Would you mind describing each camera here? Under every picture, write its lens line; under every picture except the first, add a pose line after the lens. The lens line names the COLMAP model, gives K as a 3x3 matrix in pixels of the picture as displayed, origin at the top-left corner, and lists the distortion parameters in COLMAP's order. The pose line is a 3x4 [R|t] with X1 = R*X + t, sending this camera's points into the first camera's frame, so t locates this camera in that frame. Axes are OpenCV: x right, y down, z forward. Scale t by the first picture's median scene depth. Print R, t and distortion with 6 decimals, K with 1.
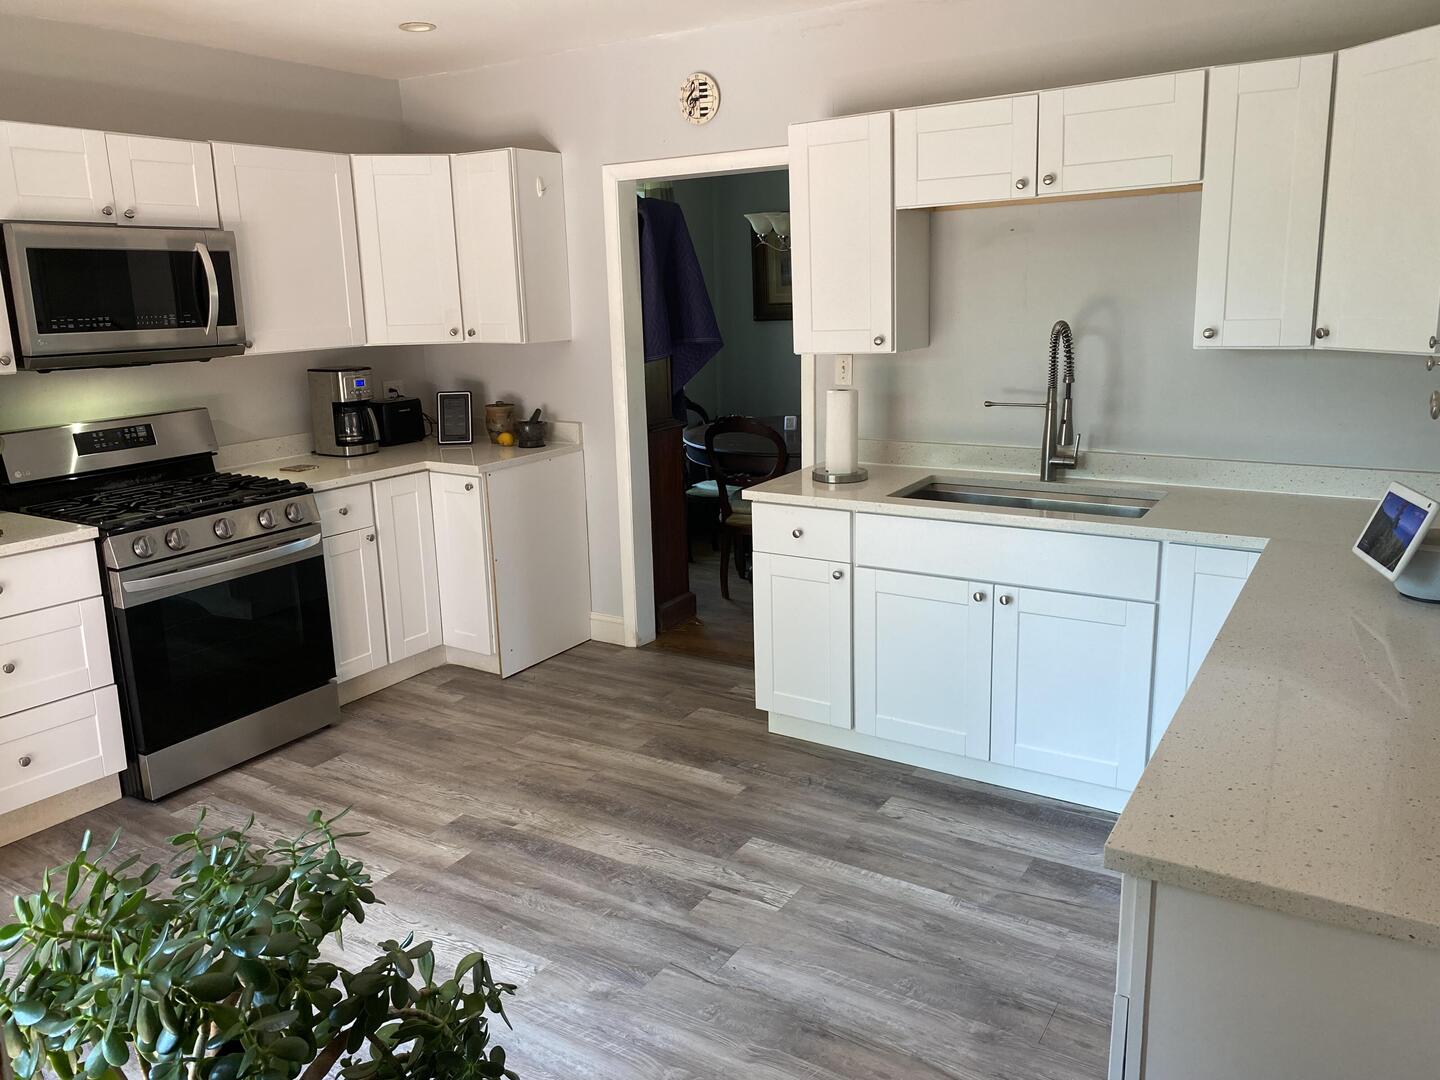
lens RADIAL K [[1099.1, 0, 709.8], [0, 1099.1, 534.1], [0, 0, 1]] dist [0.044285, -0.064895]
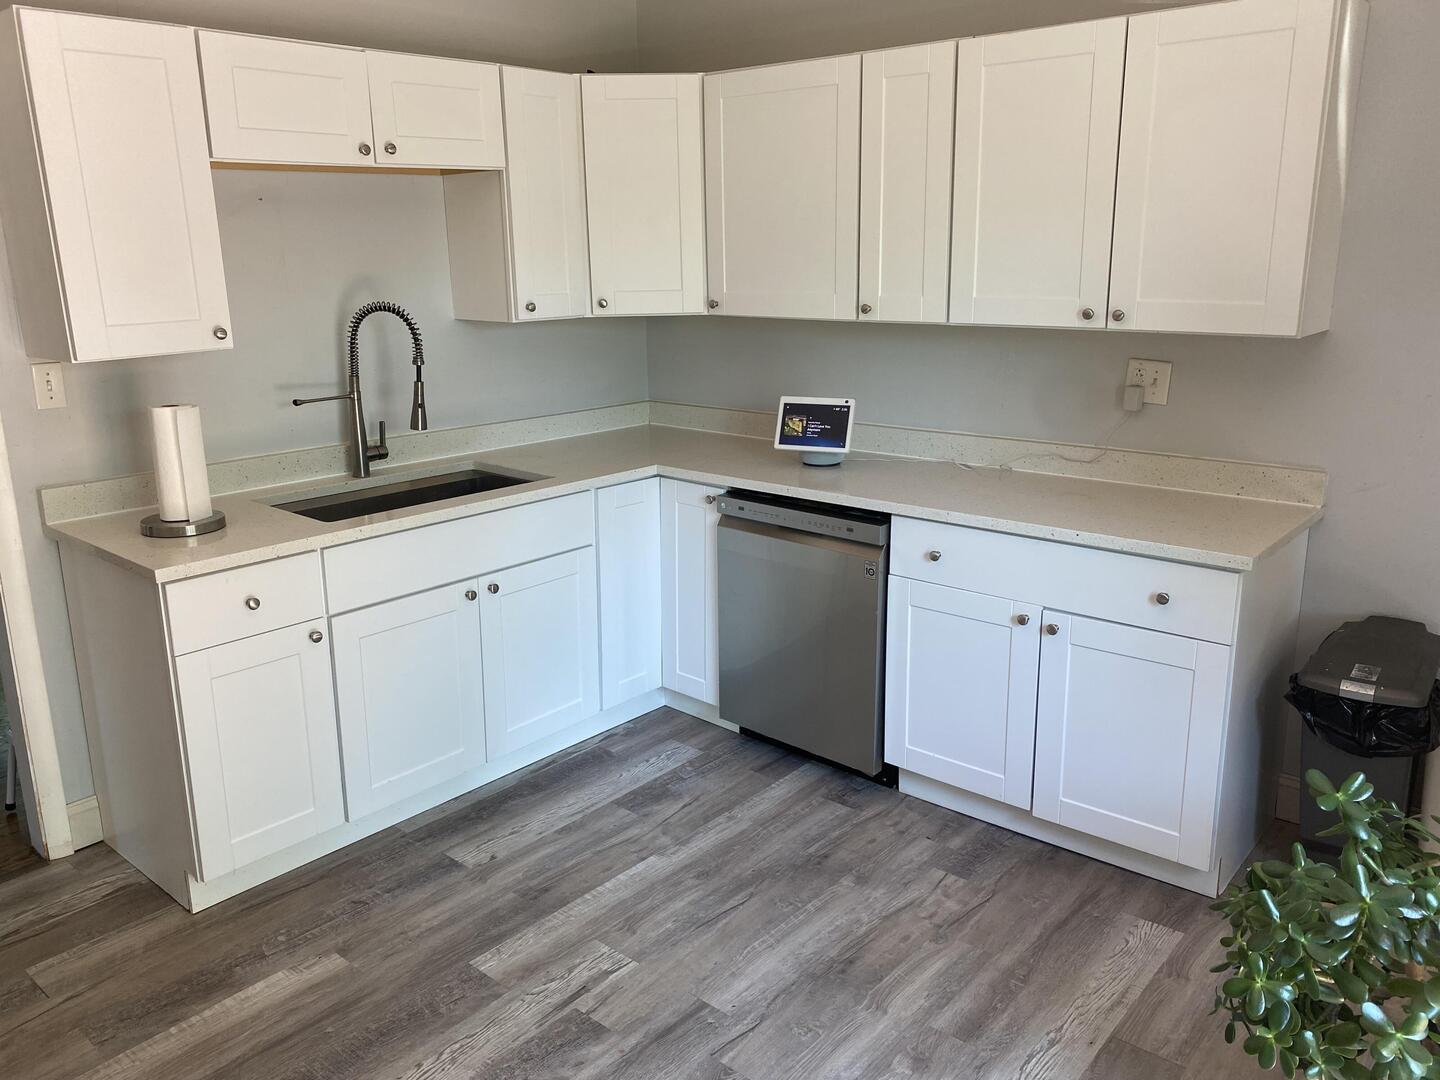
lens RADIAL K [[1099.1, 0, 721.7], [0, 1099.1, 525.9], [0, 0, 1]] dist [0.044285, -0.064895]
pose [[0.149225, -0.216181, 0.964882, -0.554579], [0.232360, 0.956150, 0.178289, -0.105350], [-0.961114, 0.197594, 0.192913, 0.549374]]
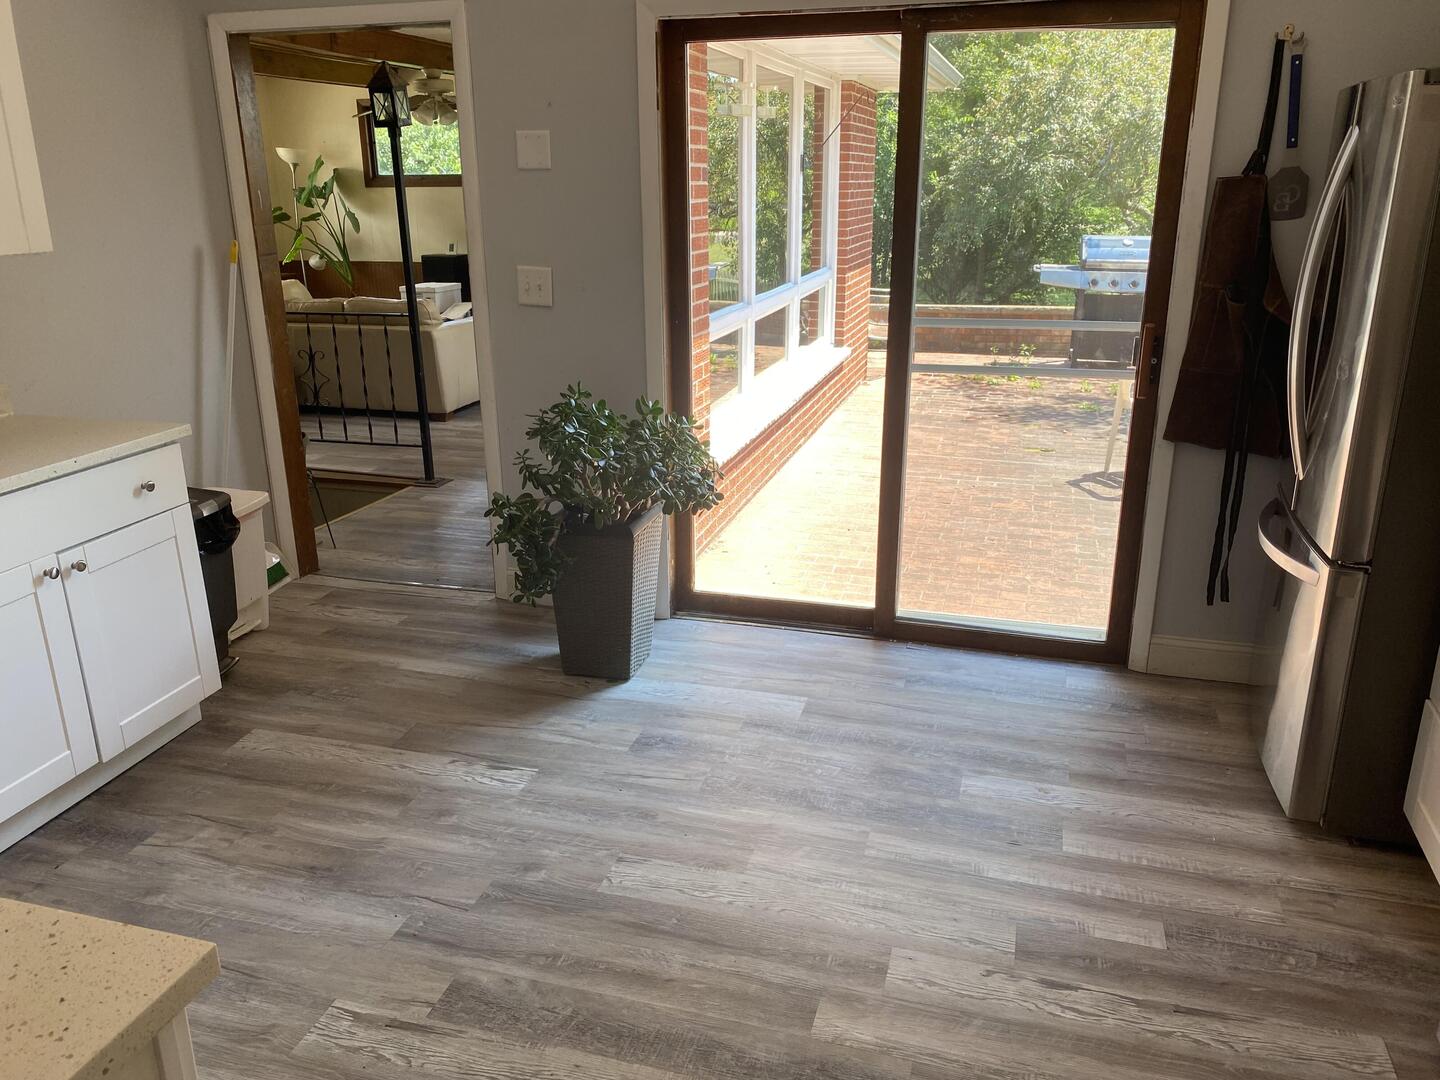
lens RADIAL K [[1099.1, 0, 693.2], [0, 1099.1, 540.0], [0, 0, 1]] dist [0.044285, -0.064895]
pose [[-0.965145, 0.117372, -0.233922, -0.027628], [-0.020921, 0.856336, 0.515995, -0.258677], [0.260879, 0.502904, -0.824033, 1.207960]]
